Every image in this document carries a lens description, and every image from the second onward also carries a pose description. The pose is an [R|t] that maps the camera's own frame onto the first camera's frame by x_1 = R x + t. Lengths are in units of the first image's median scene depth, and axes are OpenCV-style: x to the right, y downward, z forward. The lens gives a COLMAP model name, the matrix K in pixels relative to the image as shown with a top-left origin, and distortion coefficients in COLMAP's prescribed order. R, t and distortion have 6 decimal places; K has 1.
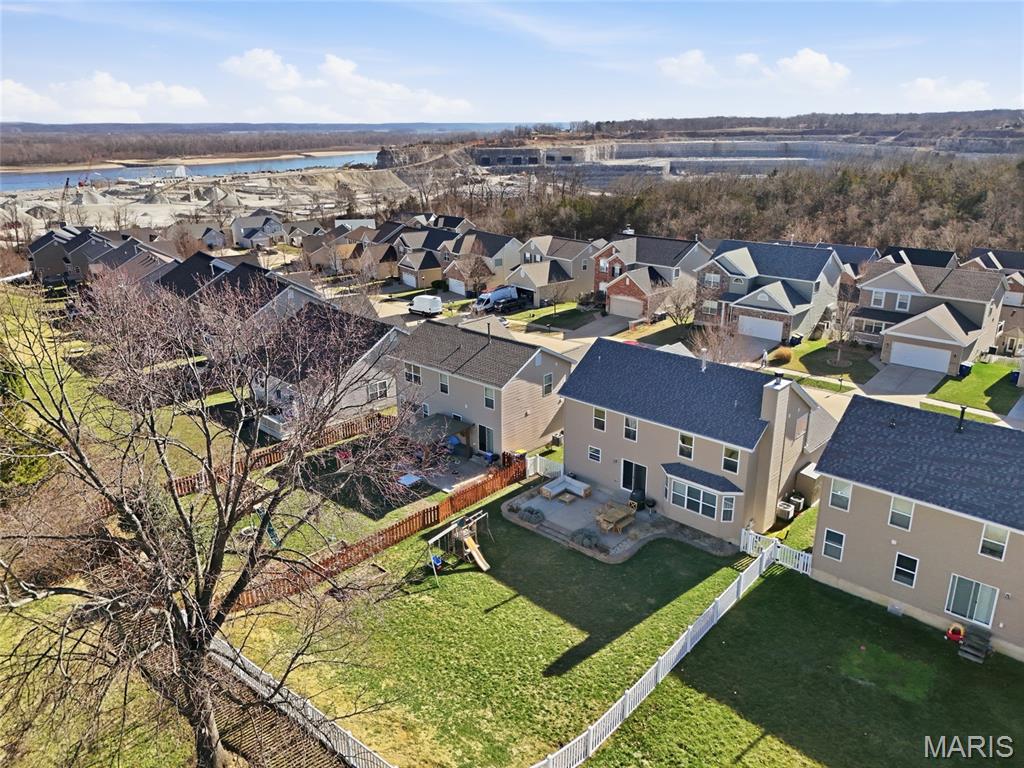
lens RADIAL K [[742.4, 0, 512.0], [0, 742.4, 384.0], [0, 0, 1]] dist [0.069763, -0.063486]
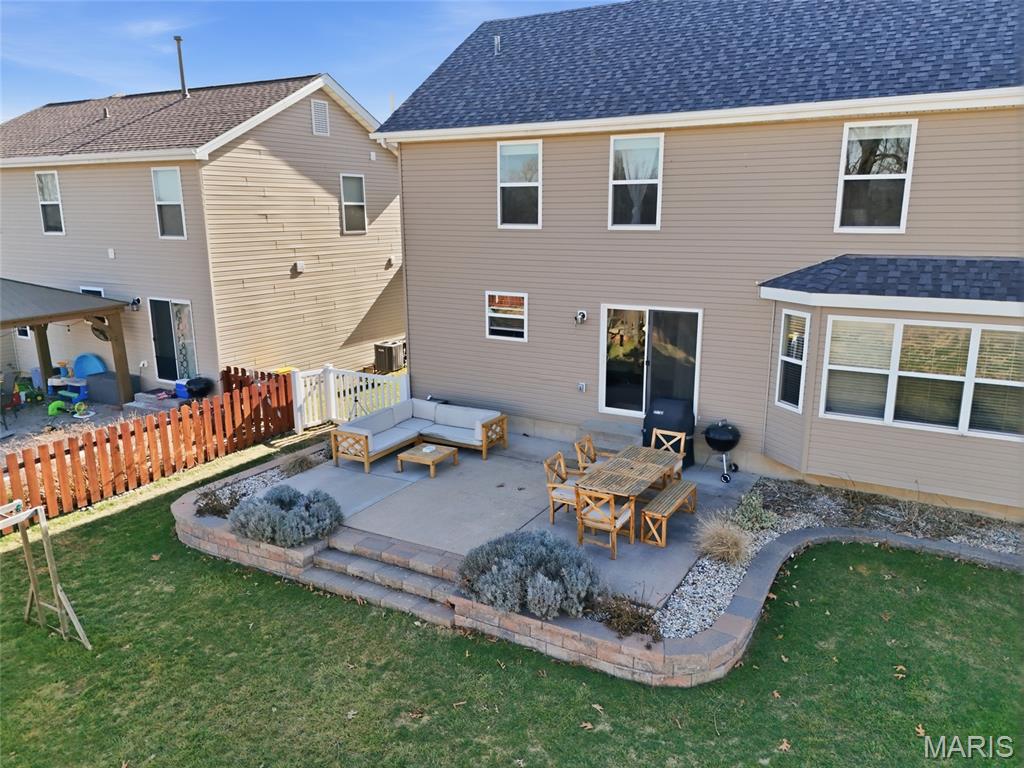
lens RADIAL K [[742.4, 0, 512.0], [0, 742.4, 384.0], [0, 0, 1]] dist [0.069763, -0.063486]
pose [[0.973720, -0.049079, 0.222397, 0.044968], [0.072502, 0.992502, -0.098407, 0.161457], [-0.215900, 0.111945, 0.969977, 0.733802]]
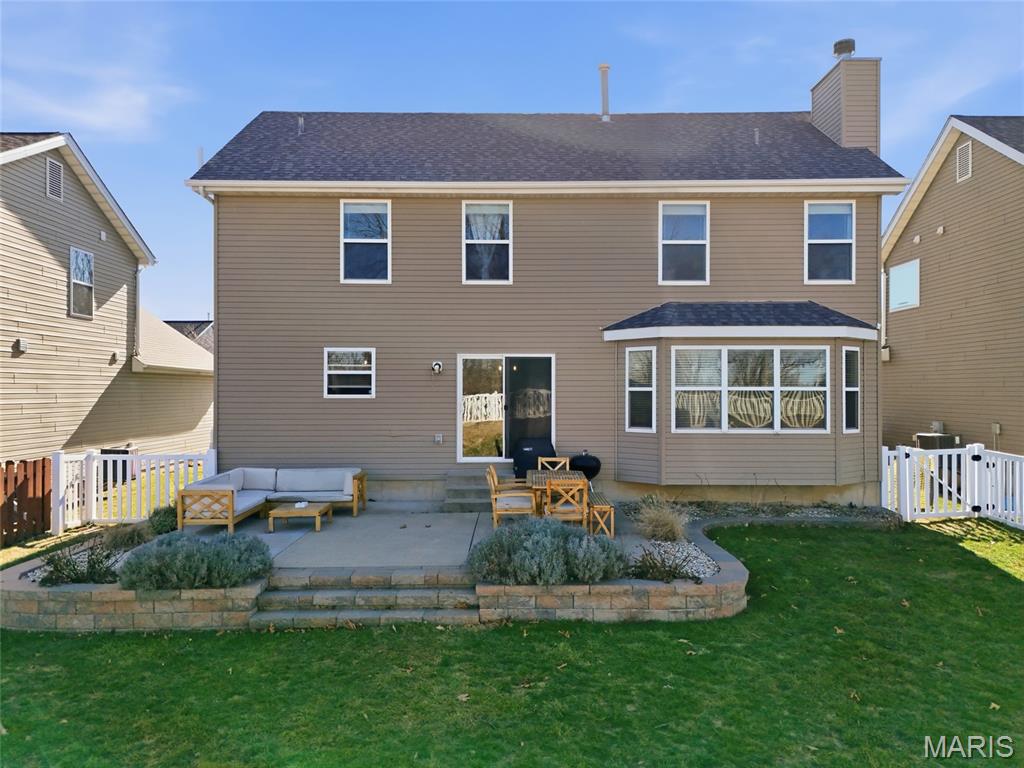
lens RADIAL K [[742.4, 0, 512.0], [0, 742.4, 384.0], [0, 0, 1]] dist [0.069763, -0.063486]
pose [[0.733957, 0.010722, 0.679112, -0.047262], [0.217281, 0.943623, -0.249728, 0.197446], [-0.643503, 0.330848, 0.690249, 0.789809]]
